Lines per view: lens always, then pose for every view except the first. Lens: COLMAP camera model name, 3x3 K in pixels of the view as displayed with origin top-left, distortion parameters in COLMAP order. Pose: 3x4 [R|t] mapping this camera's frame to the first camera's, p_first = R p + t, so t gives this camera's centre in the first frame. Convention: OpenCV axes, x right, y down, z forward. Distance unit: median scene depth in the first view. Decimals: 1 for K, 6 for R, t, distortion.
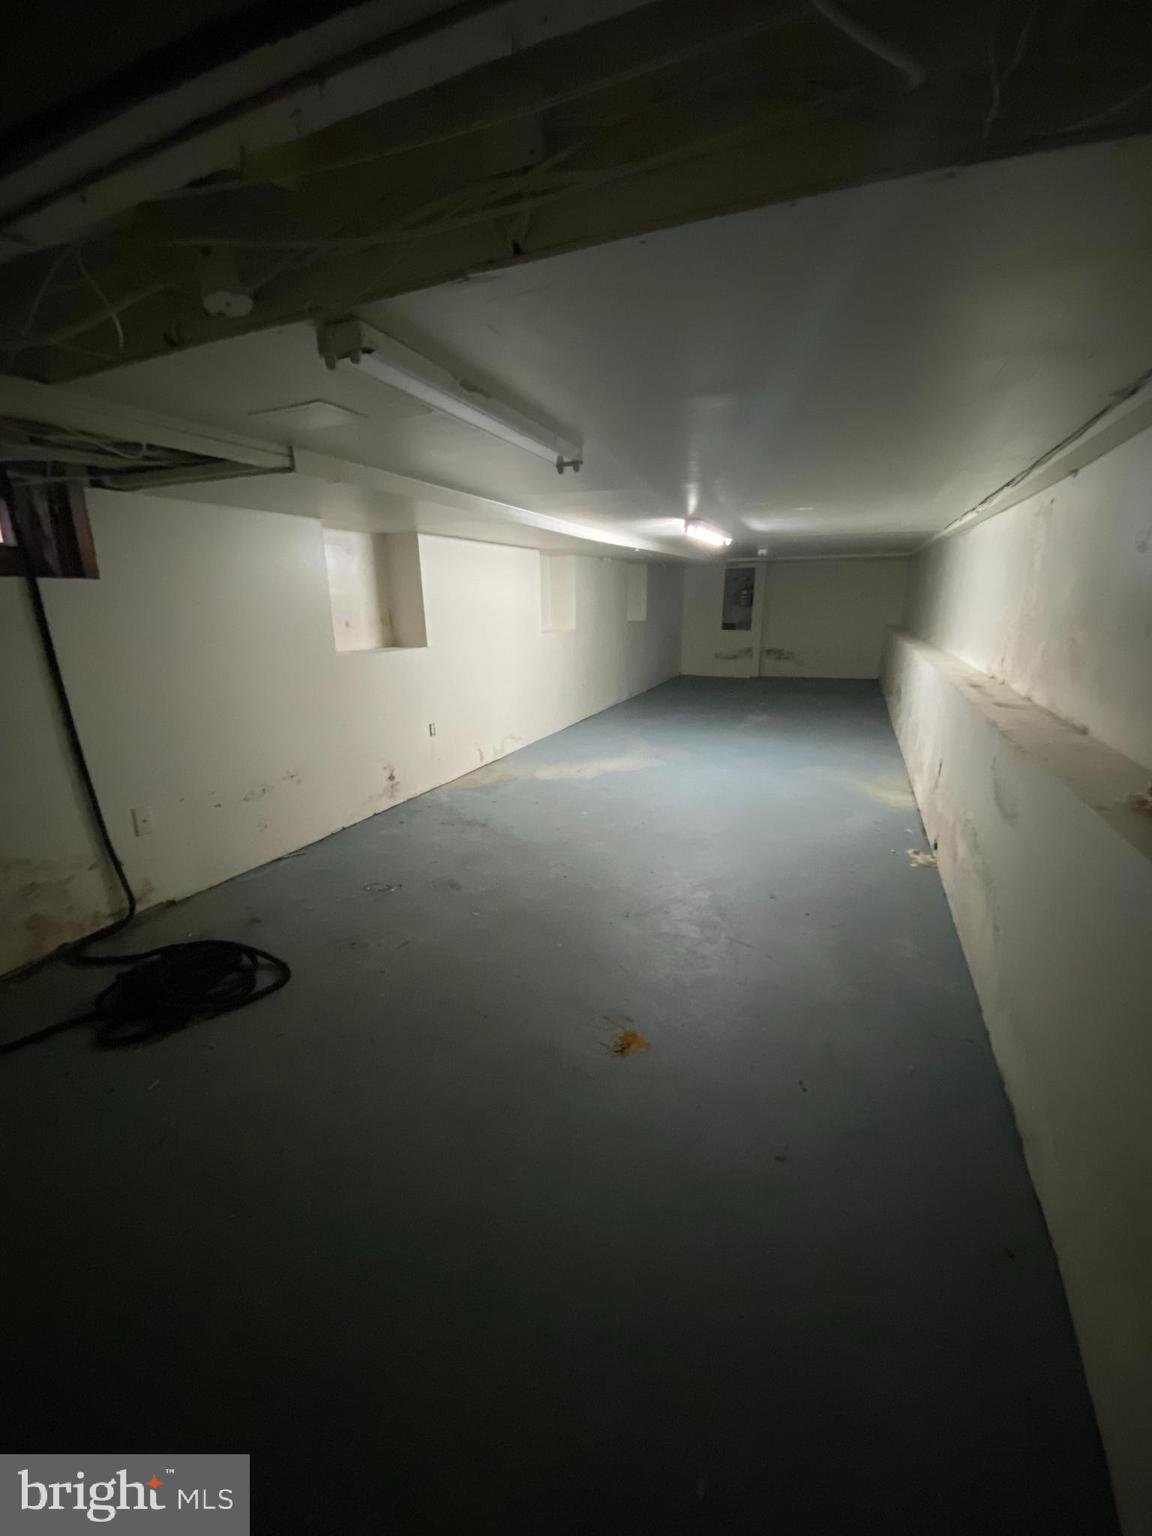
lens RADIAL K [[619.4, 0, 576.0], [0, 619.4, 768.0], [0, 0, 1]] dist [0.027722, -0.018843]
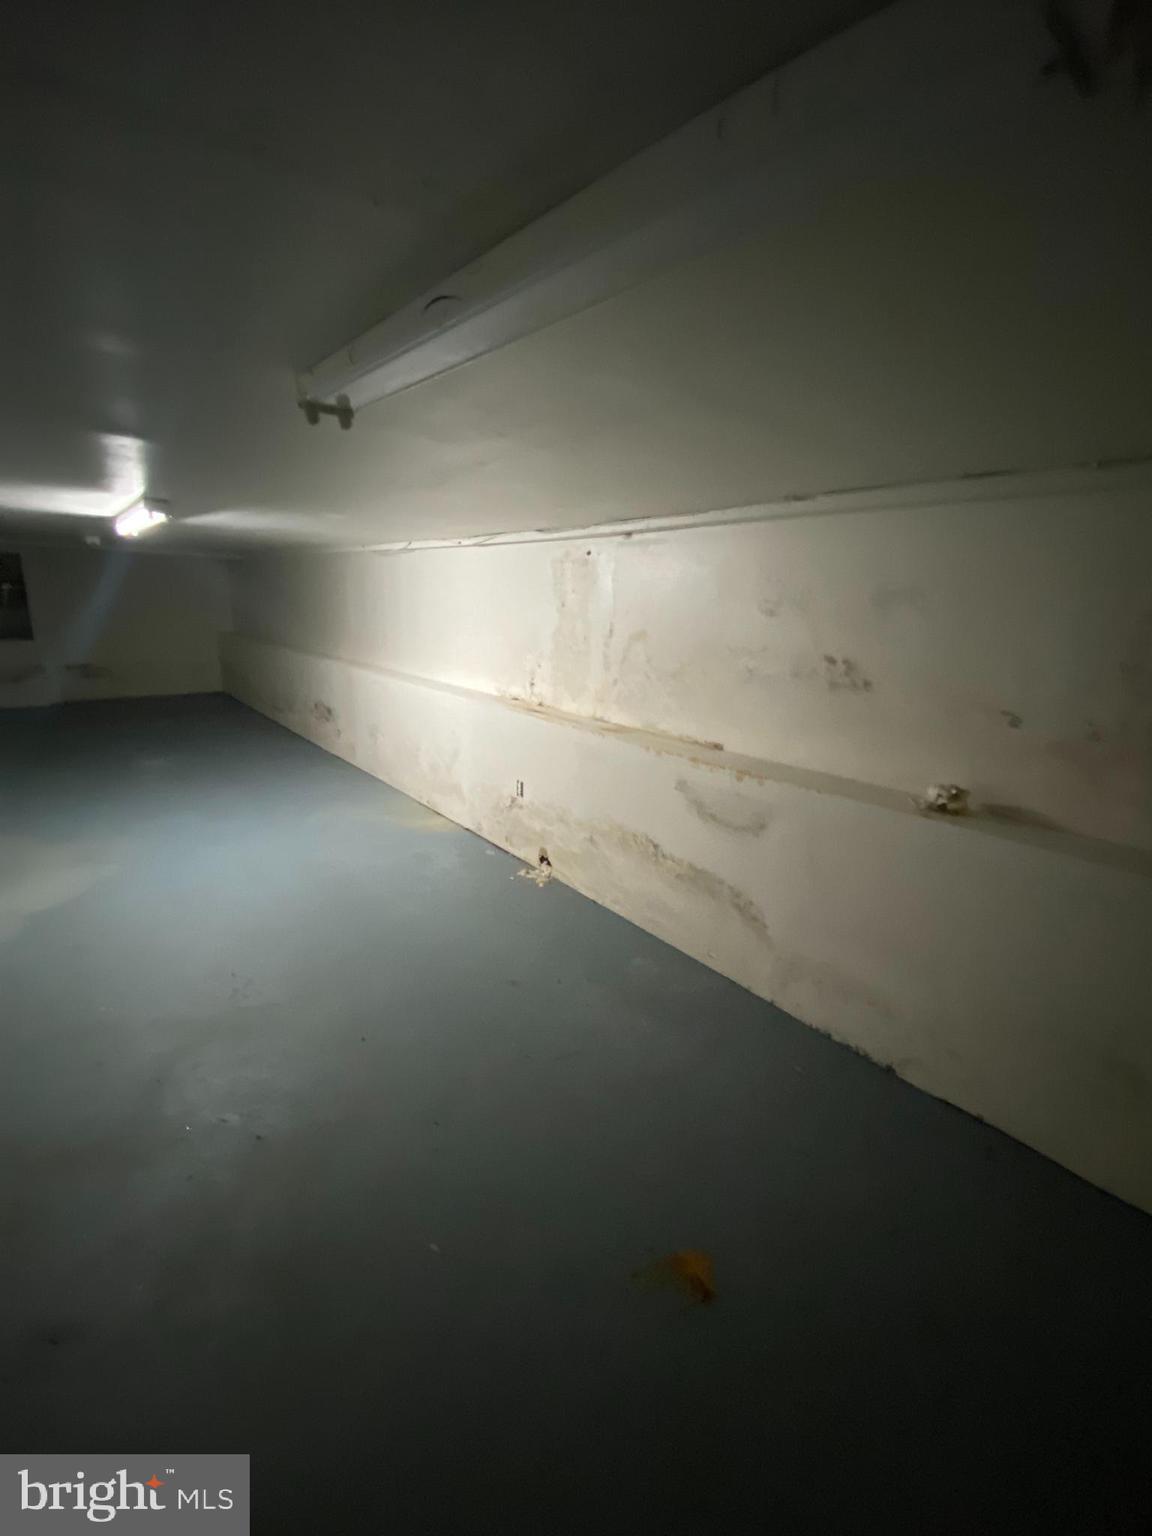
lens RADIAL K [[619.4, 0, 576.0], [0, 619.4, 768.0], [0, 0, 1]] dist [0.027722, -0.018843]
pose [[0.455533, -0.202991, 0.866767, -0.250461], [0.195354, 0.972717, 0.125134, -0.131307], [-0.868520, 0.112324, 0.482760, 0.354468]]
